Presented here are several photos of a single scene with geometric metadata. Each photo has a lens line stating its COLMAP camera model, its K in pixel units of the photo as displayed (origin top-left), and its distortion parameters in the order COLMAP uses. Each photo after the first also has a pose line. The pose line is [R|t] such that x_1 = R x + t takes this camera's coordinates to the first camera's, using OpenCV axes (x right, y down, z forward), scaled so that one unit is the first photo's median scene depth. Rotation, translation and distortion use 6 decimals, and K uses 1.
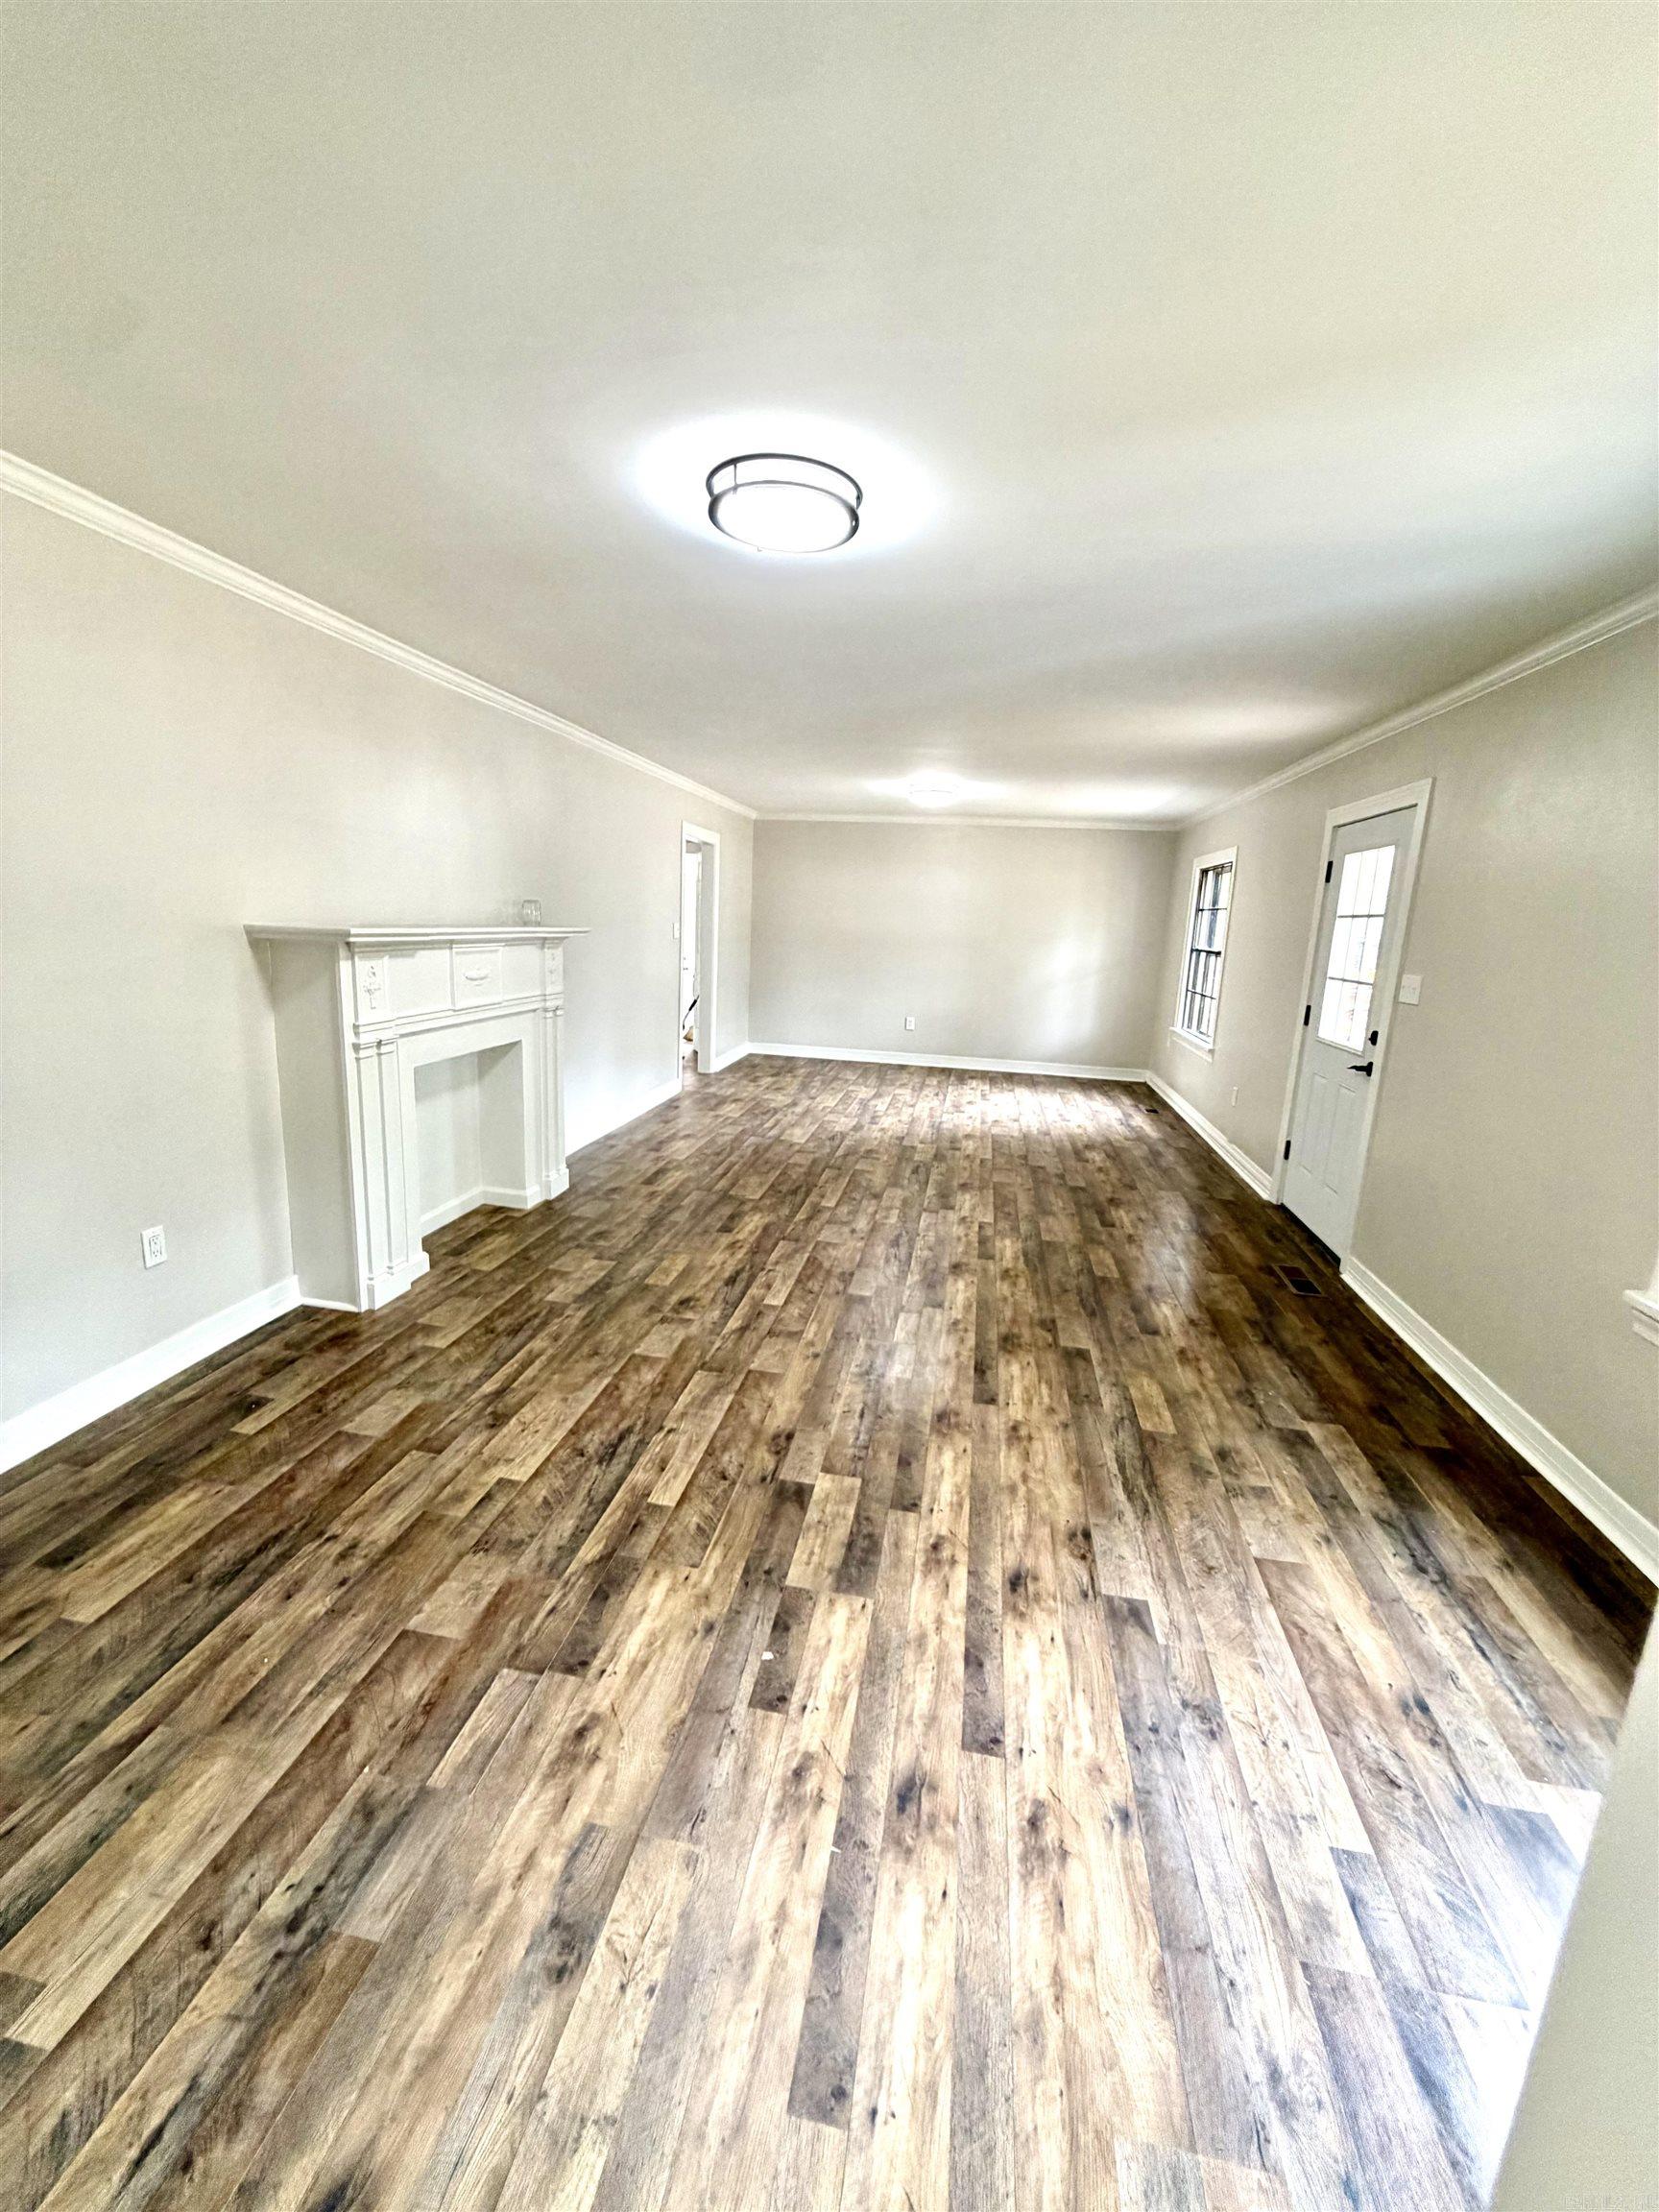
lens RADIAL K [[889.4, 0, 833.5], [0, 889.4, 1098.2], [0, 0, 1]] dist [0.001732, -0.000493]
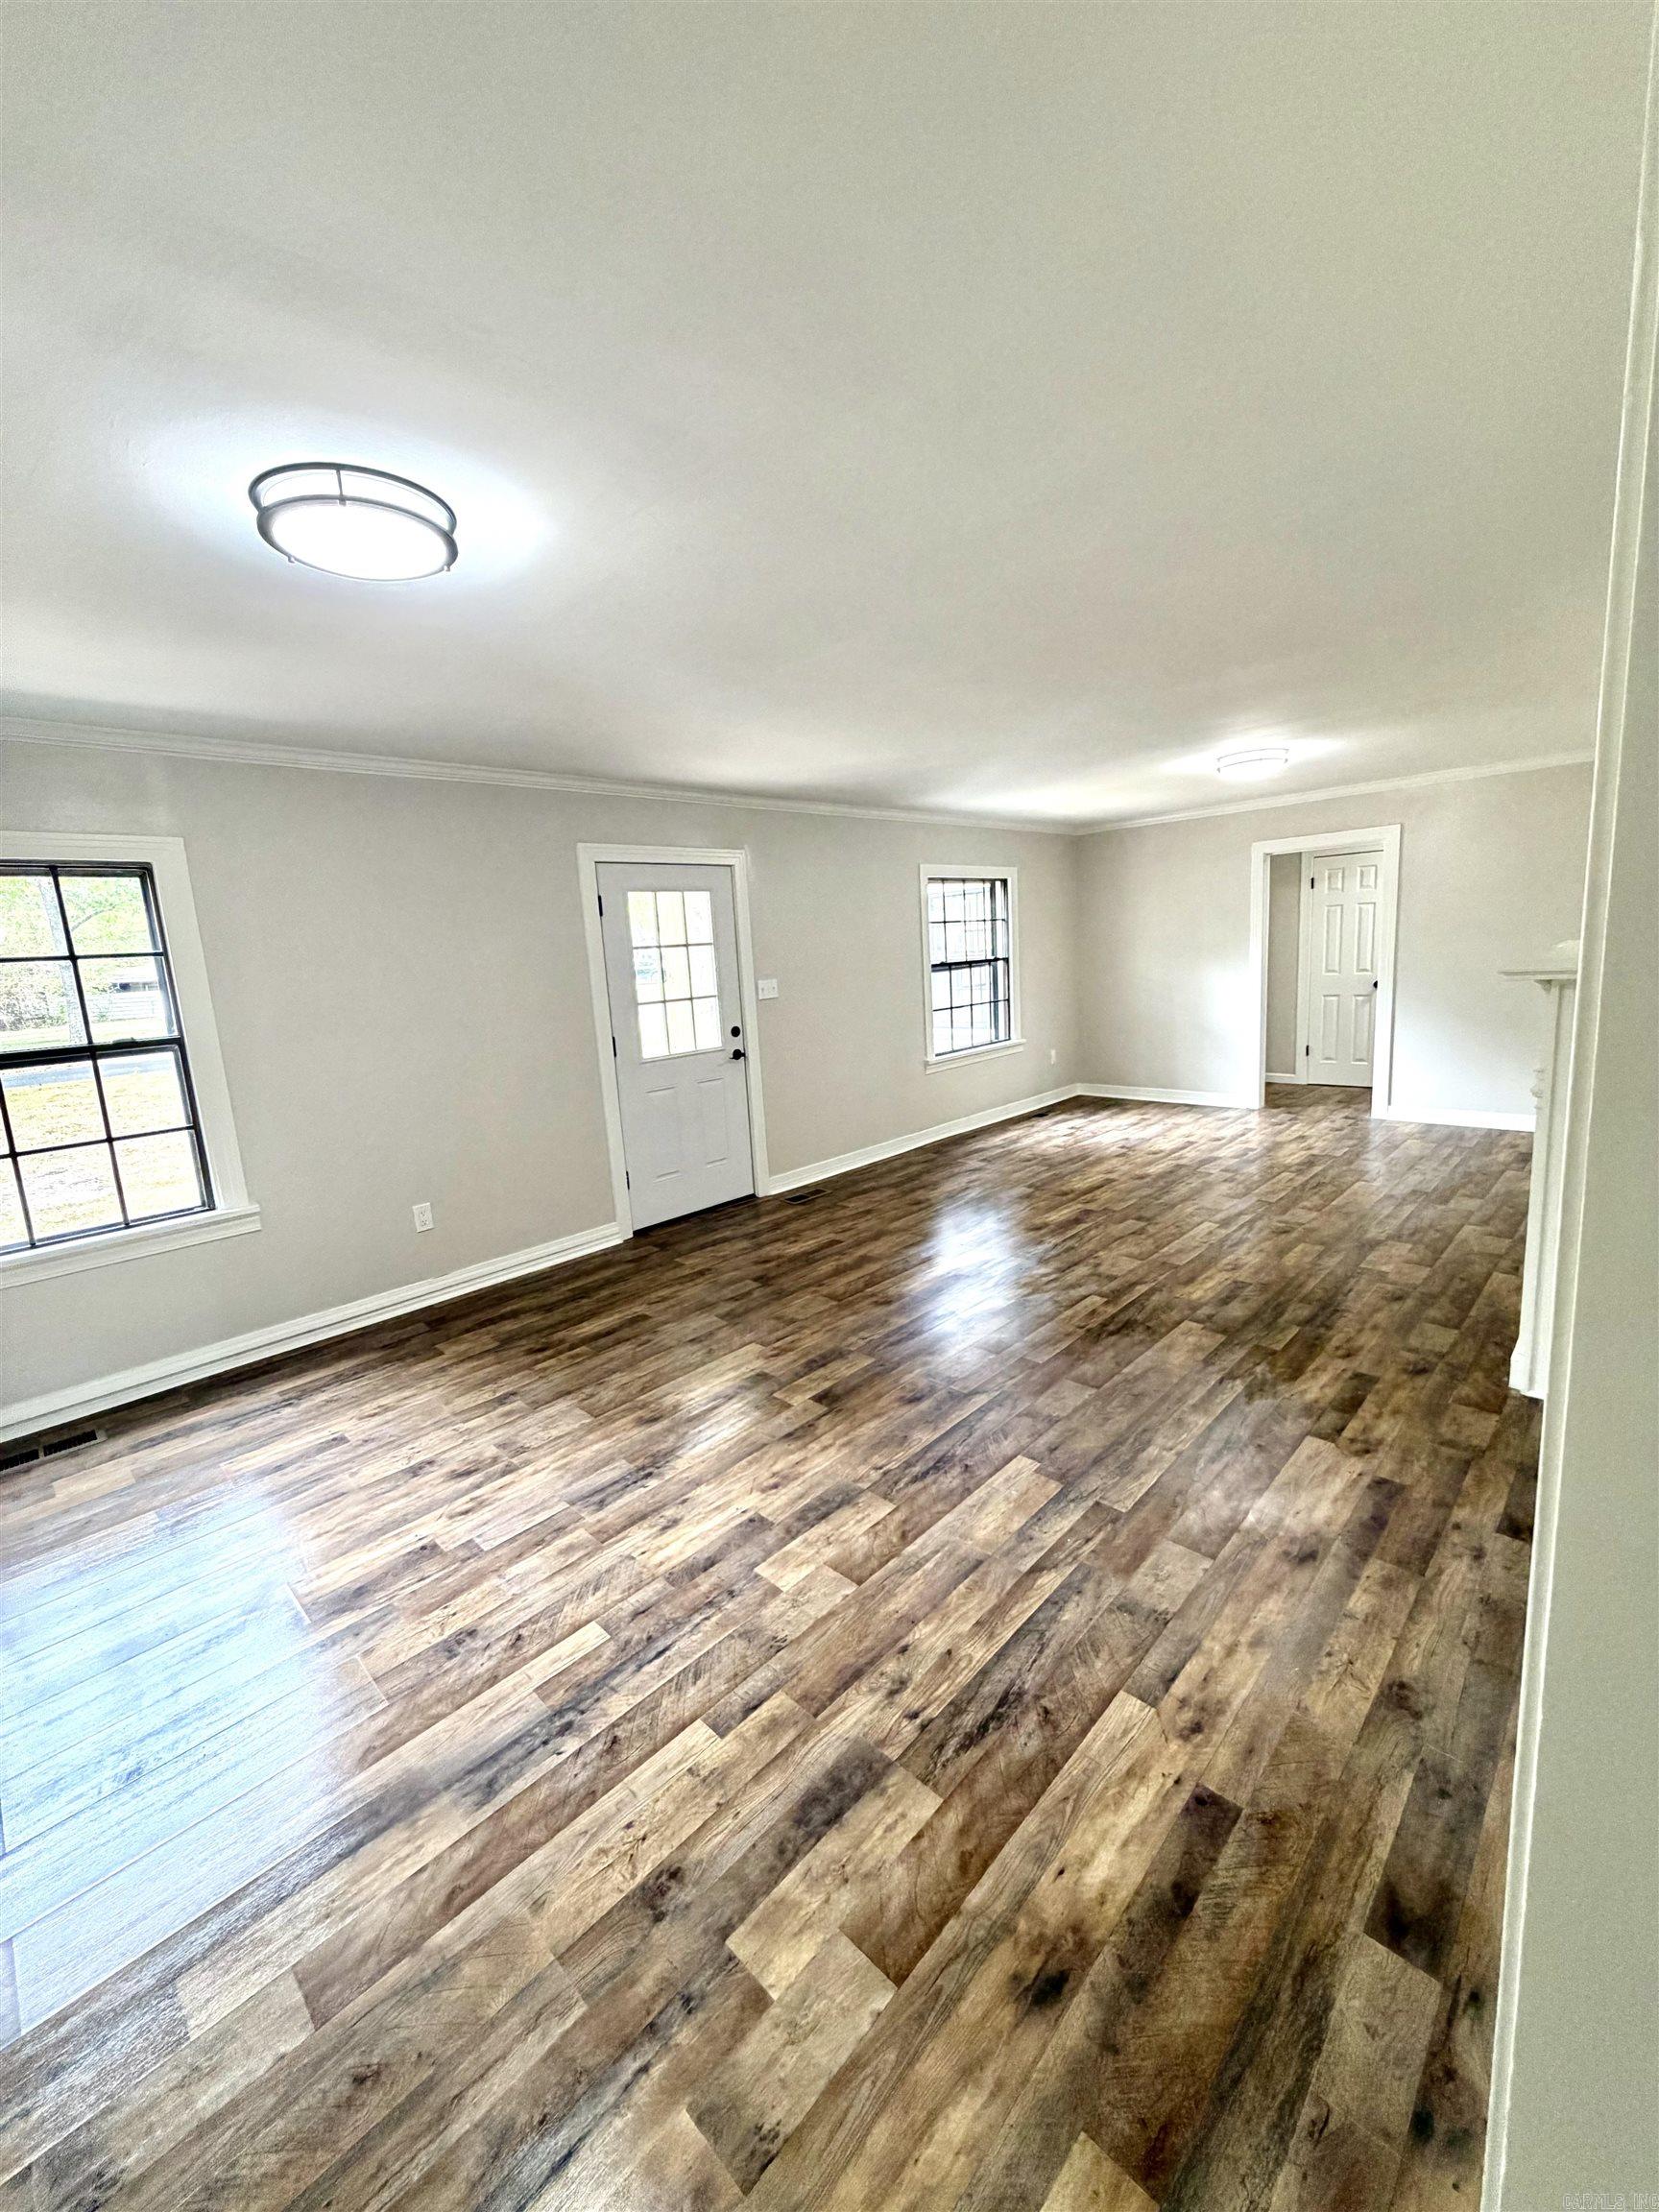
lens RADIAL K [[889.4, 0, 833.5], [0, 889.4, 1098.2], [0, 0, 1]] dist [0.001732, -0.000493]
pose [[-0.826551, -0.094087, 0.554942, -0.267054], [0.133748, 0.924860, 0.356013, -0.409918], [-0.546740, 0.368485, -0.751860, 1.858925]]
